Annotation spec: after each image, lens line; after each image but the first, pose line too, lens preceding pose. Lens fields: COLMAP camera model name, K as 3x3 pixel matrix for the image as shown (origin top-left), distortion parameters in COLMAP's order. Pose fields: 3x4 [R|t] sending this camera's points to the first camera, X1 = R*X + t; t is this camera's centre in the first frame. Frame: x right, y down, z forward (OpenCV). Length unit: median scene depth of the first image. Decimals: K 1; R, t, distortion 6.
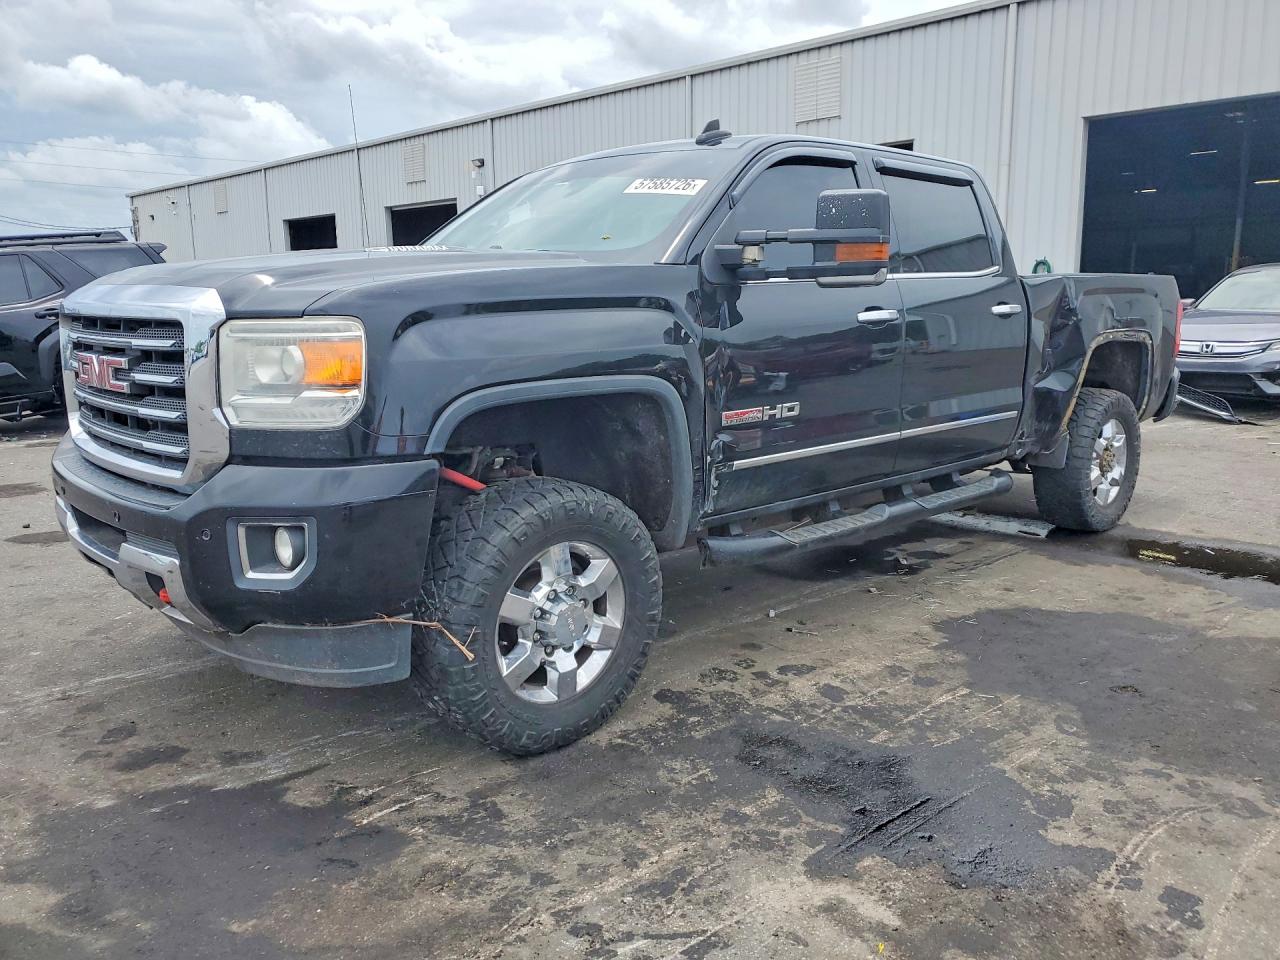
lens RADIAL K [[988.4, 0, 611.6], [0, 988.4, 481.2], [0, 0, 1]] dist [-0.080424, 0.069602]
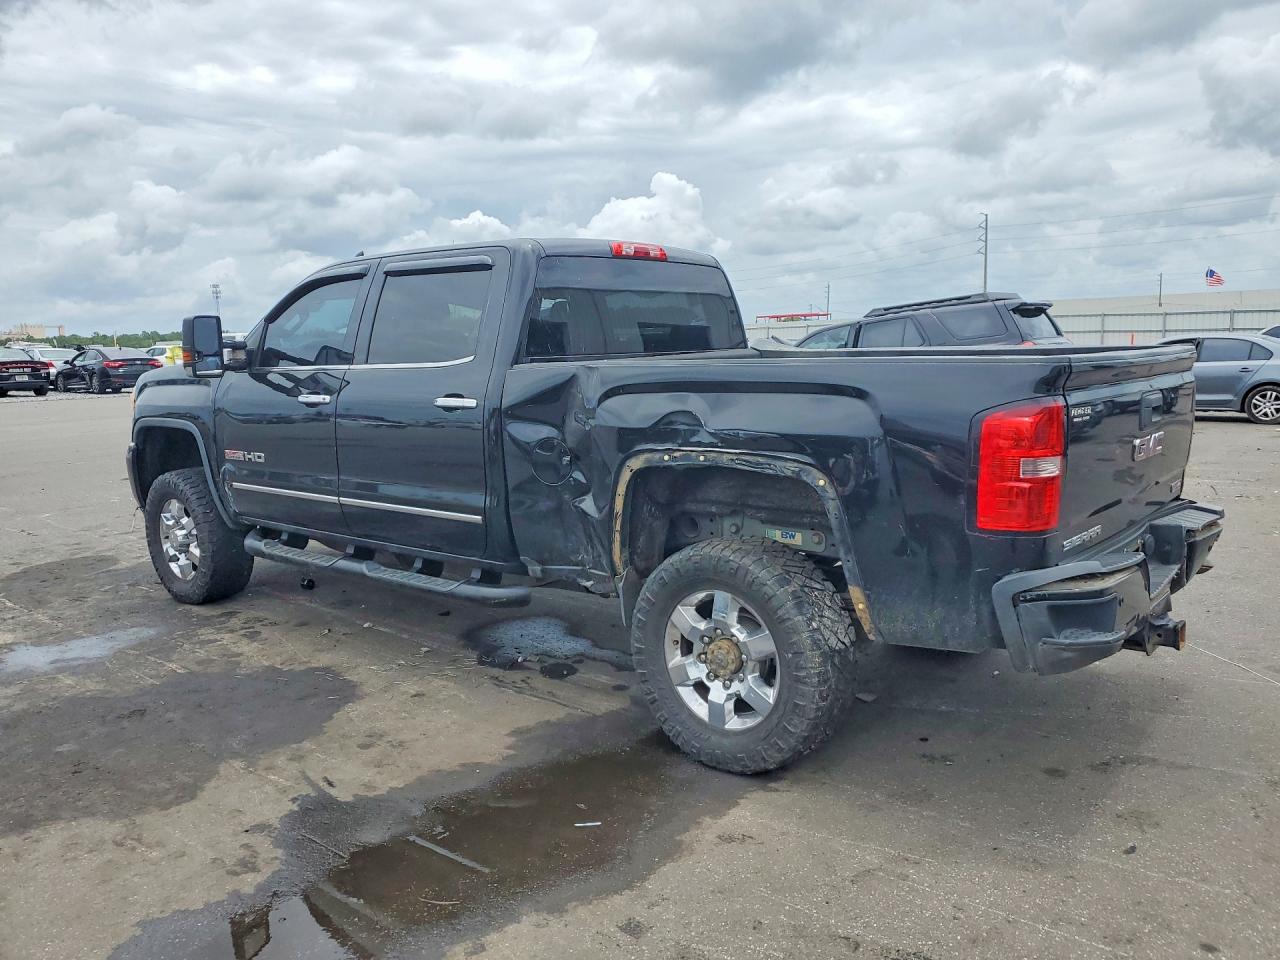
lens RADIAL K [[988.3, 0, 640.0], [0, 988.3, 480.0], [0, 0, 1]] dist [0.025654, -0.001949]
pose [[0.159338, 0.137600, -0.977588, 1.683305], [-0.174560, 0.978563, 0.109286, -0.293761], [0.971669, 0.153234, 0.179942, 1.253374]]
